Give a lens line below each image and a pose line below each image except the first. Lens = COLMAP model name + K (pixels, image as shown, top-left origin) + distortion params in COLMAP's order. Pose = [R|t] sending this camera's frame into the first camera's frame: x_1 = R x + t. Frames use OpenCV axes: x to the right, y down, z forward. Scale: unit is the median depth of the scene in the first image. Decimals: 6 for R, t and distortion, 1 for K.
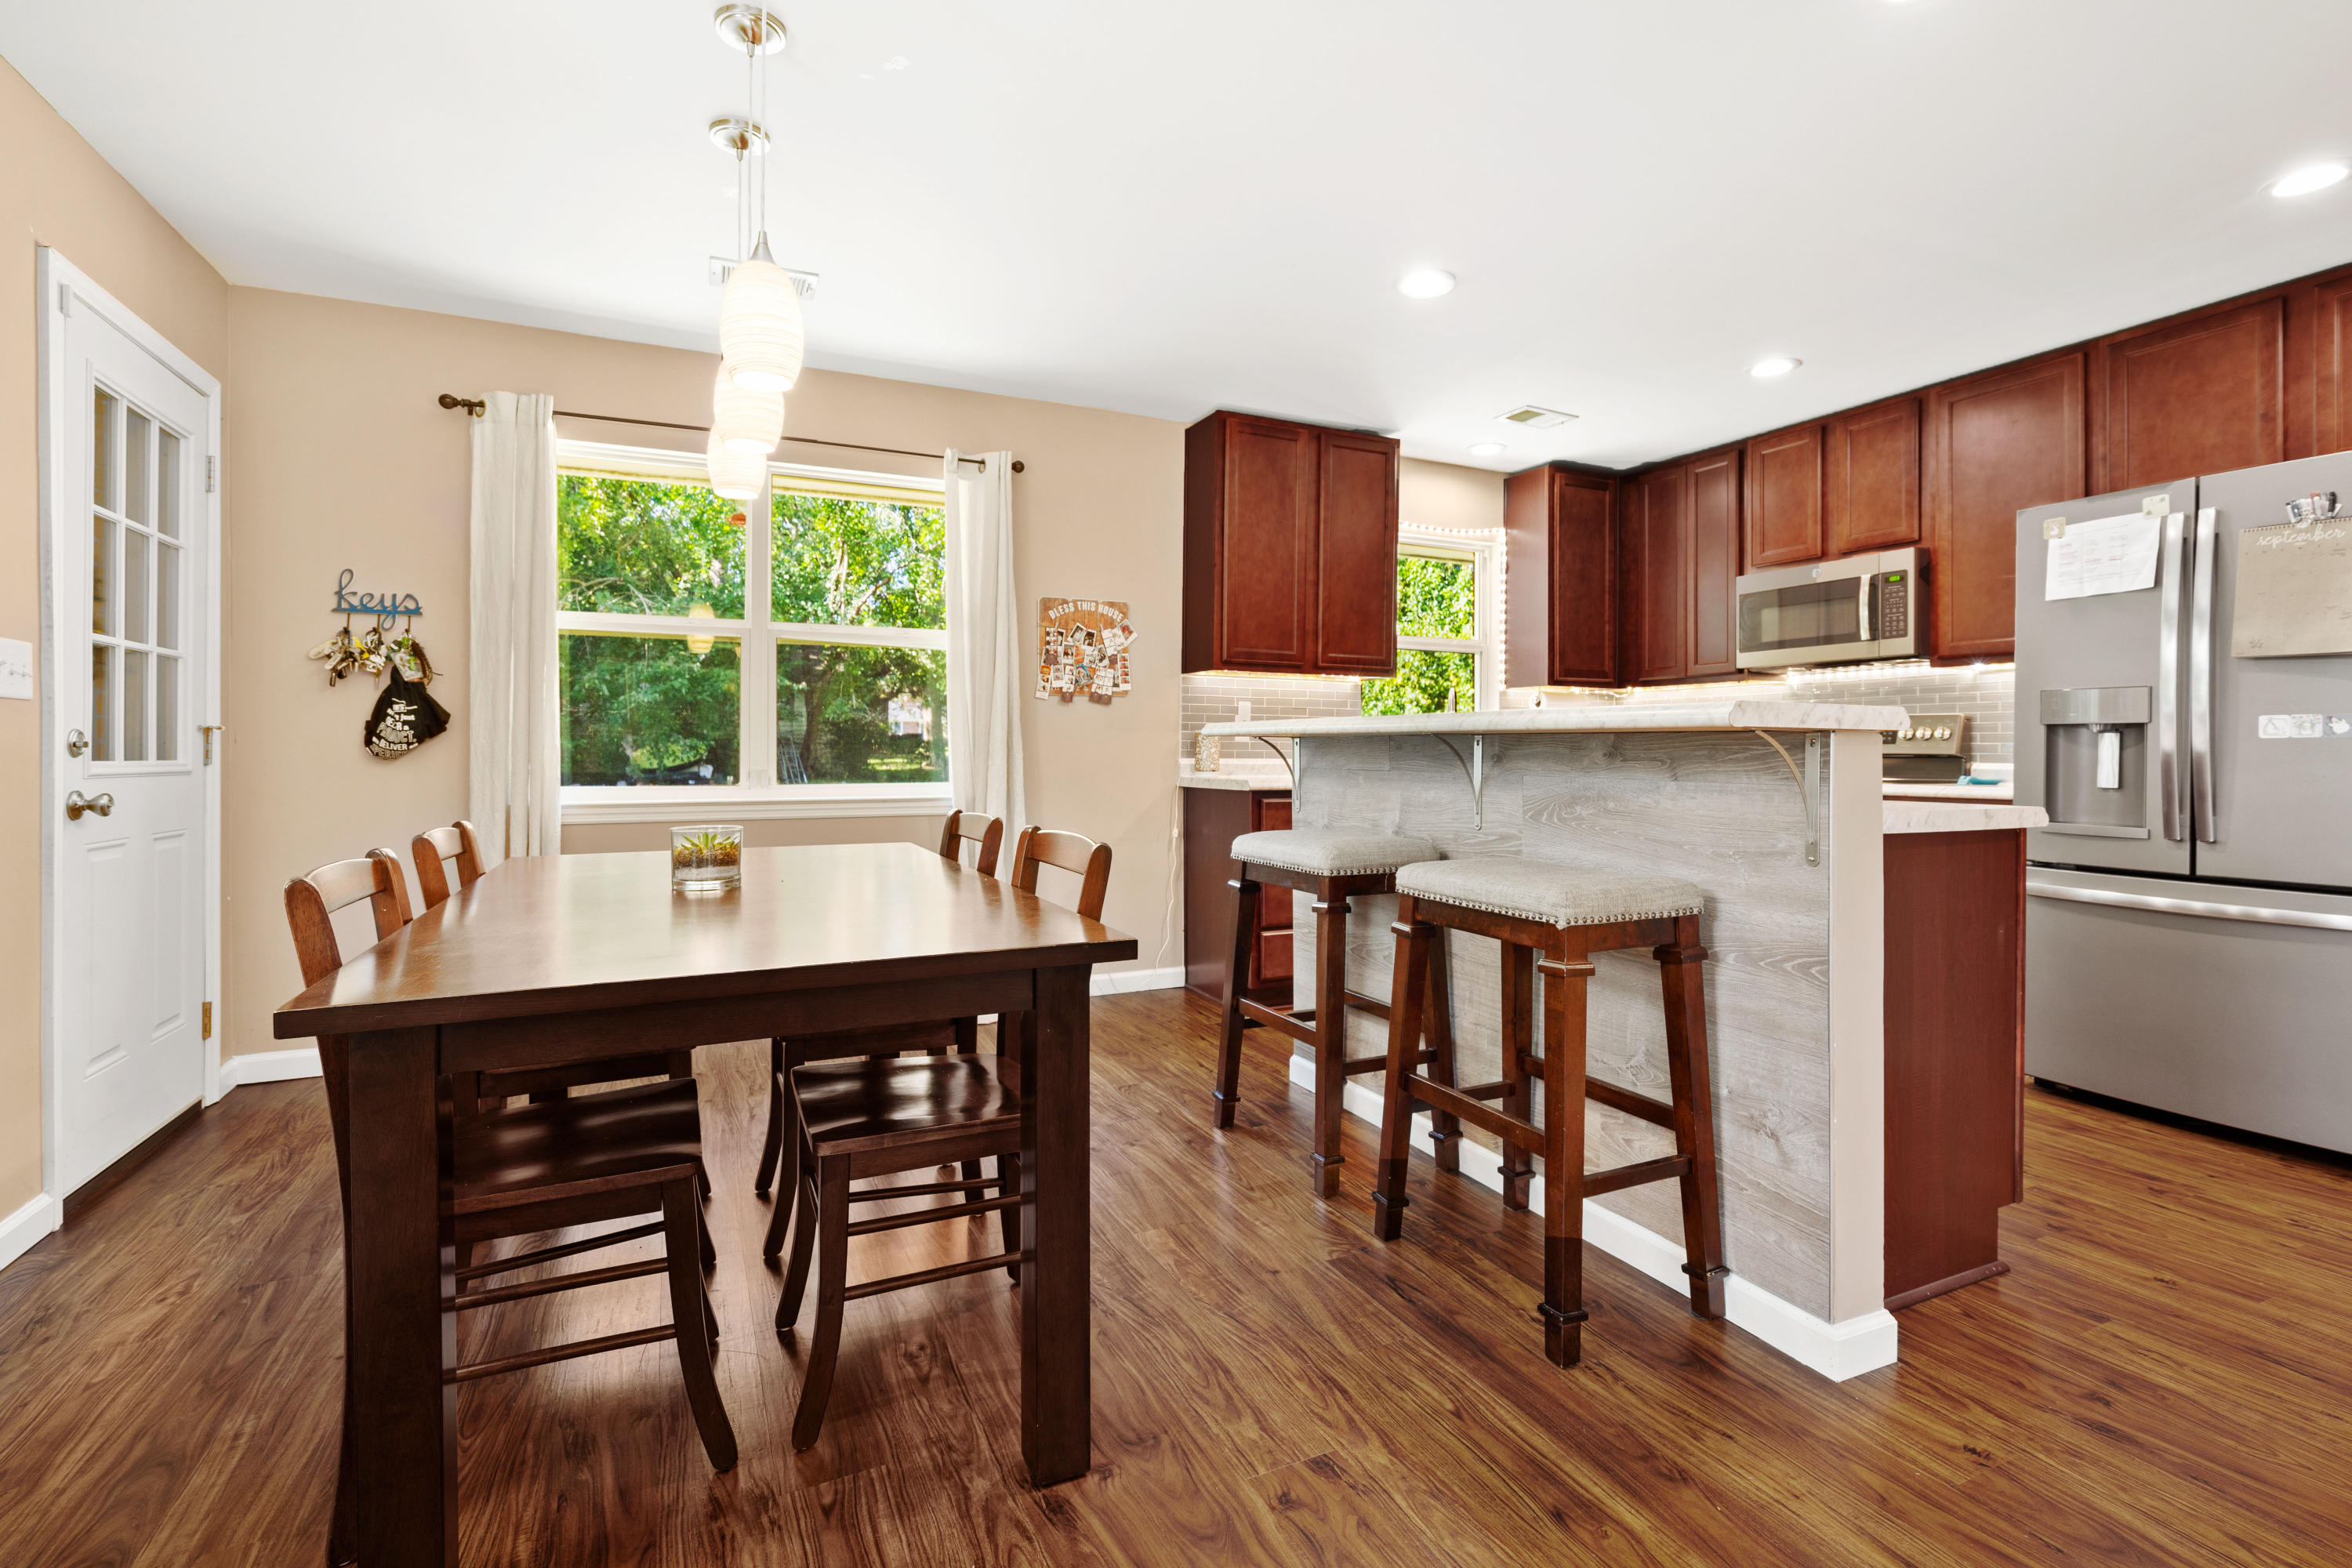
lens RADIAL K [[1005.3, 0, 1176.1], [0, 1005.3, 758.5], [0, 0, 1]] dist [-0.006880, 0.000223]
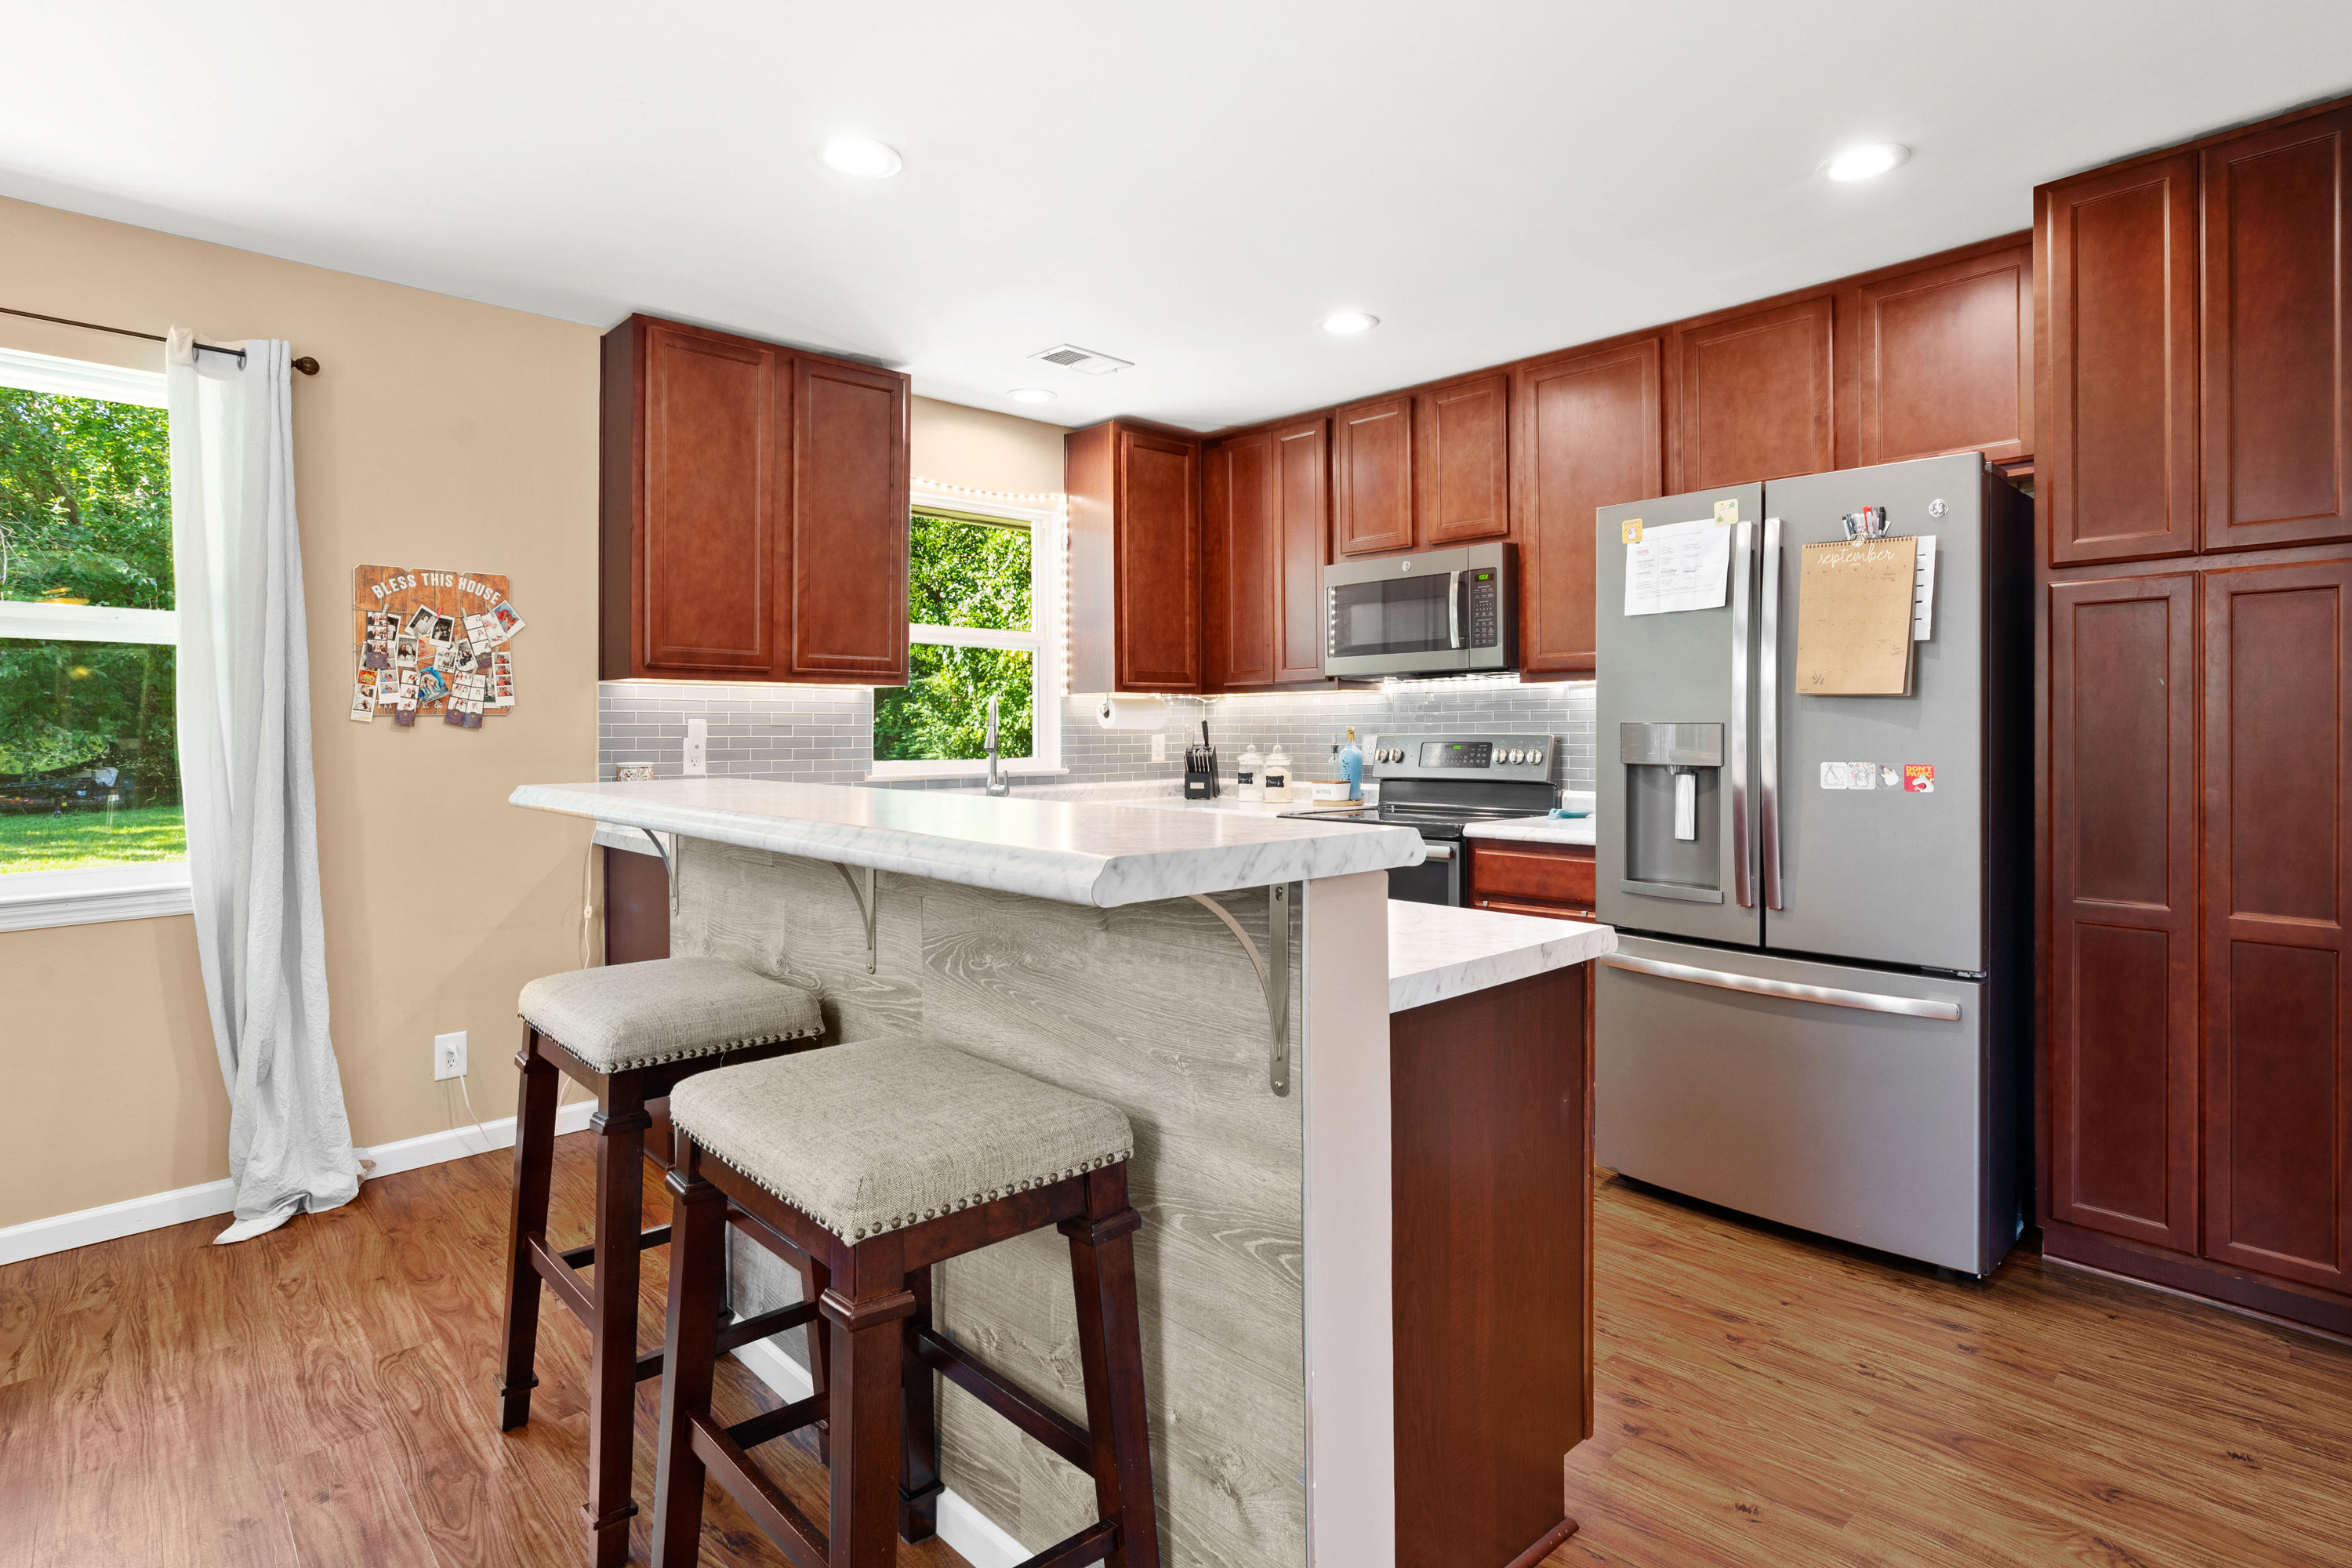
lens RADIAL K [[1165.8, 0, 1126.6], [0, 1165.8, 730.7], [0, 0, 1]] dist [-0.028437, 0.004201]
pose [[0.956858, -0.006586, 0.290480, 0.166341], [0.009810, 0.999905, -0.009642, -0.051592], [-0.290389, 0.012076, 0.956833, 0.167885]]
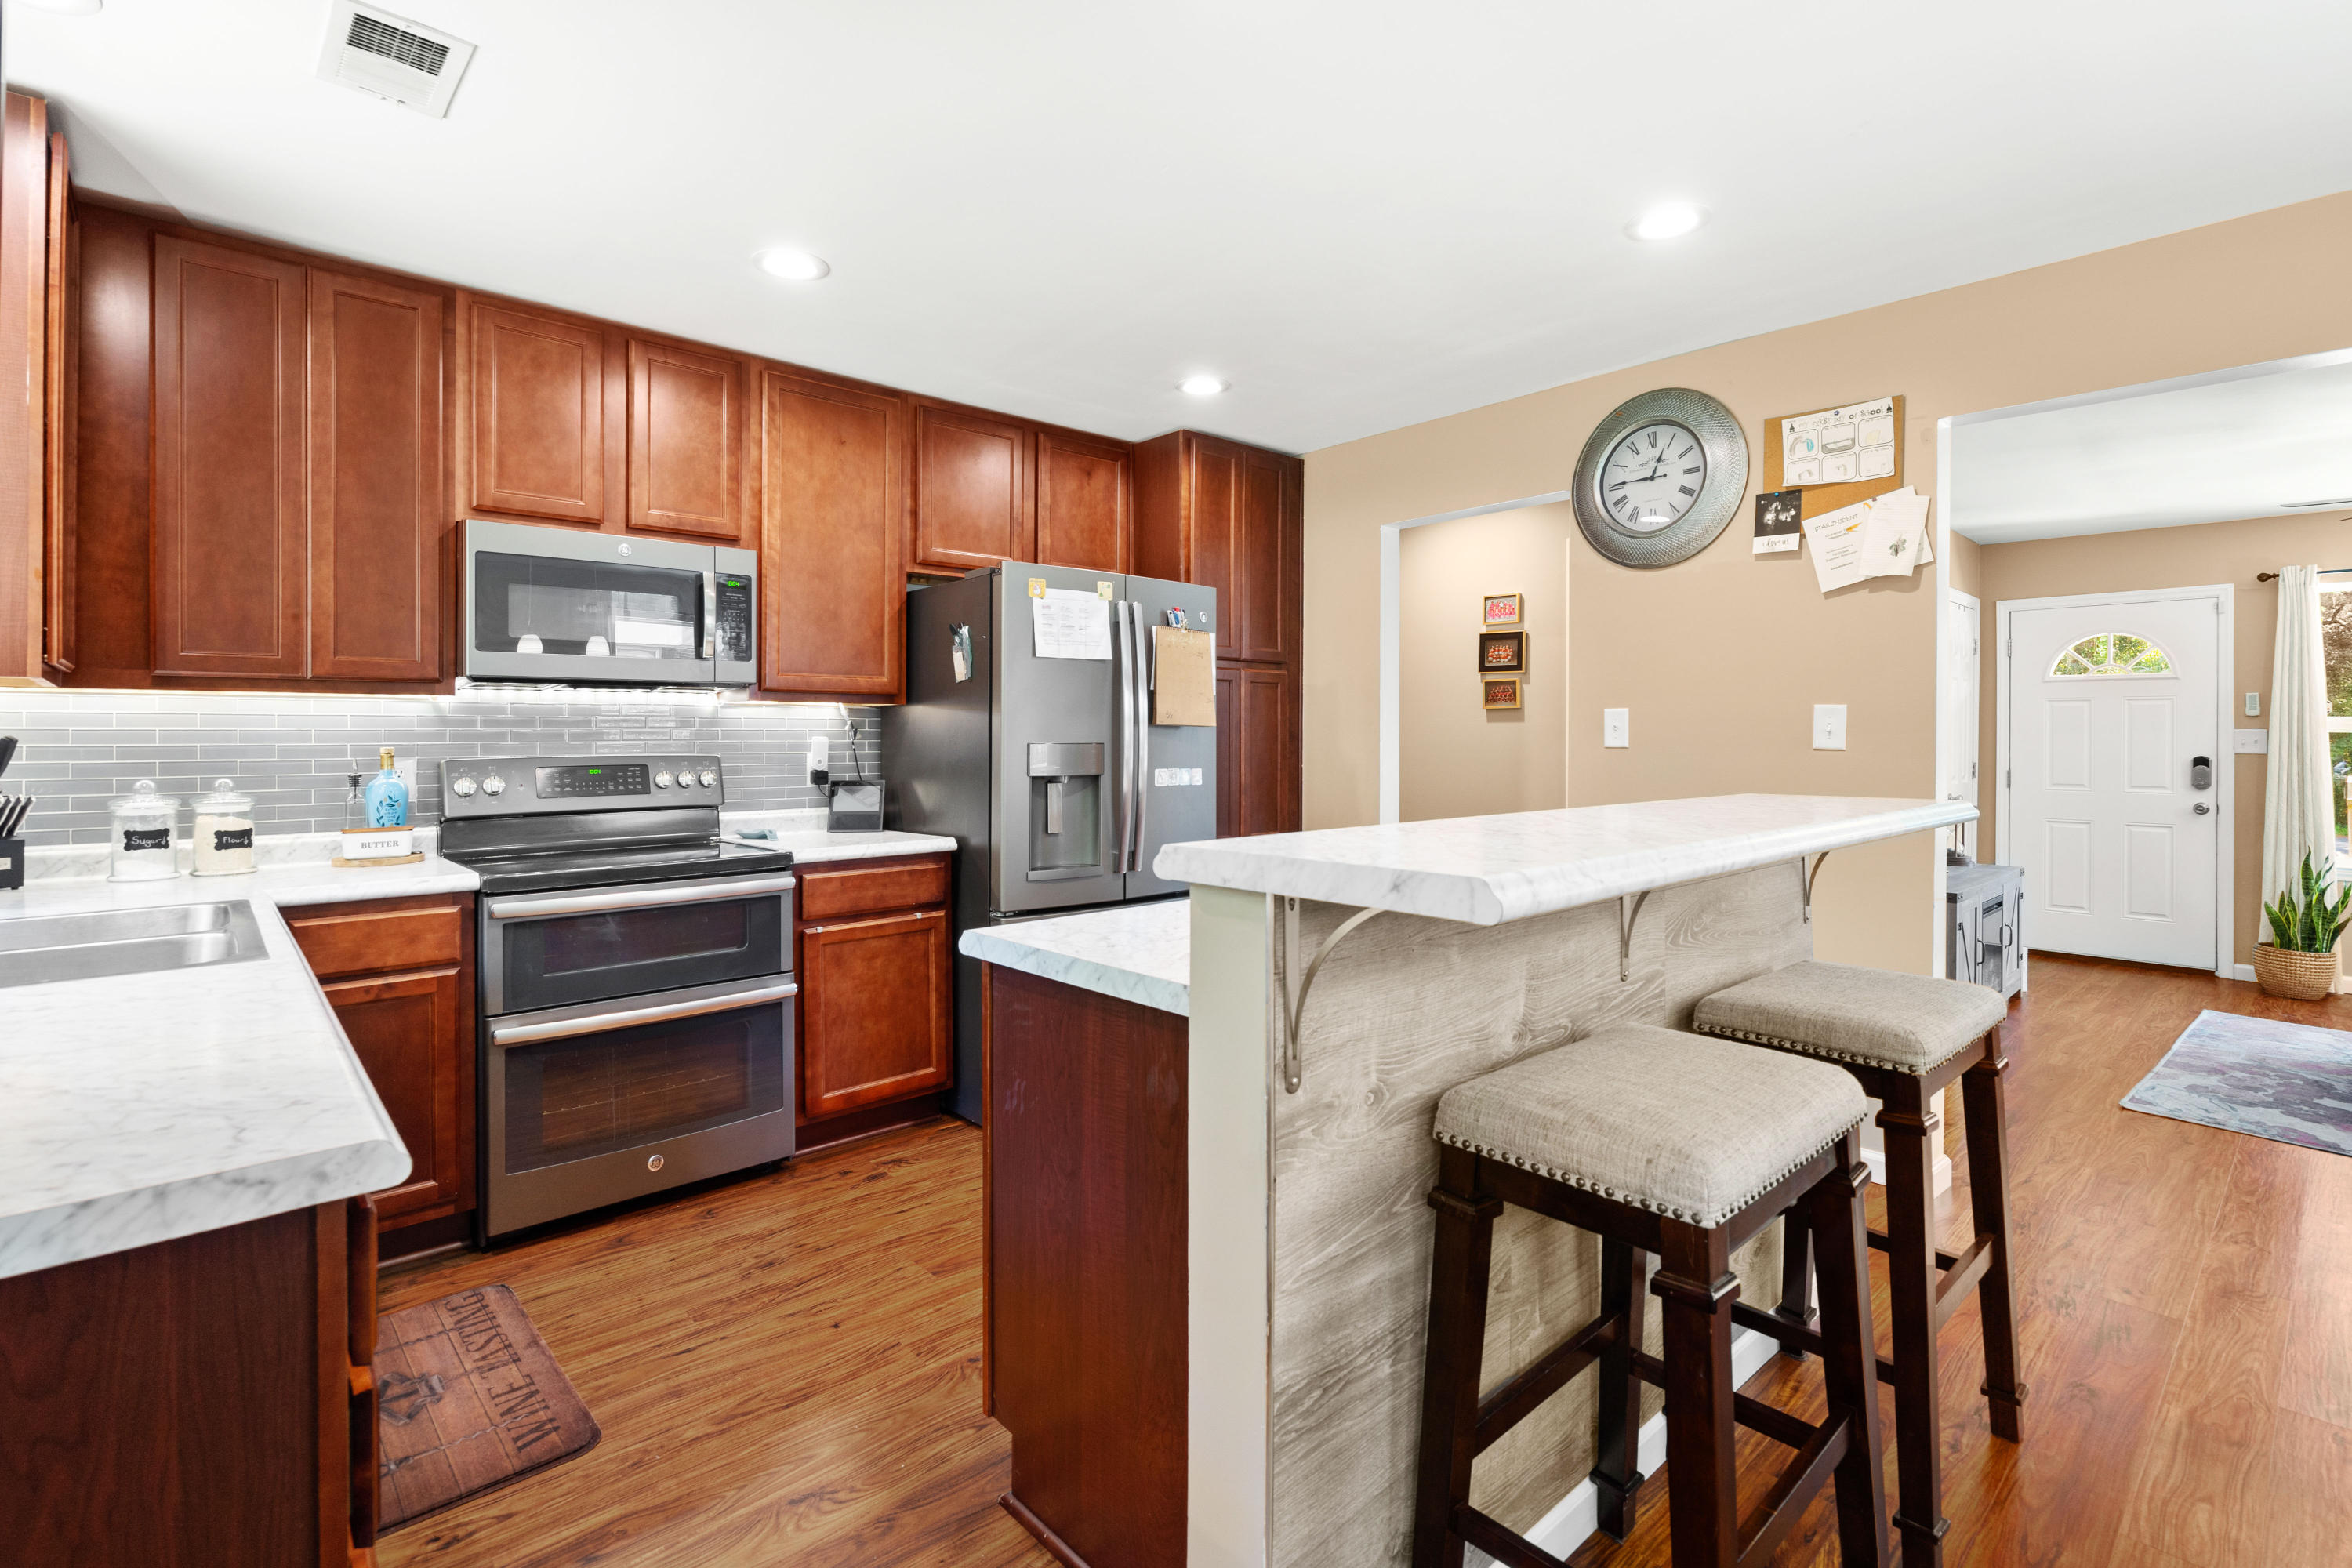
lens RADIAL K [[1058.9, 0, 1172.9], [0, 1058.9, 742.1], [0, 0, 1]] dist [-0.018137, 0.001146]
pose [[-0.290969, -0.005918, 0.956714, -0.196645], [0.013633, 0.999854, 0.010331, -0.072203], [-0.956635, 0.016049, -0.290845, 1.075051]]
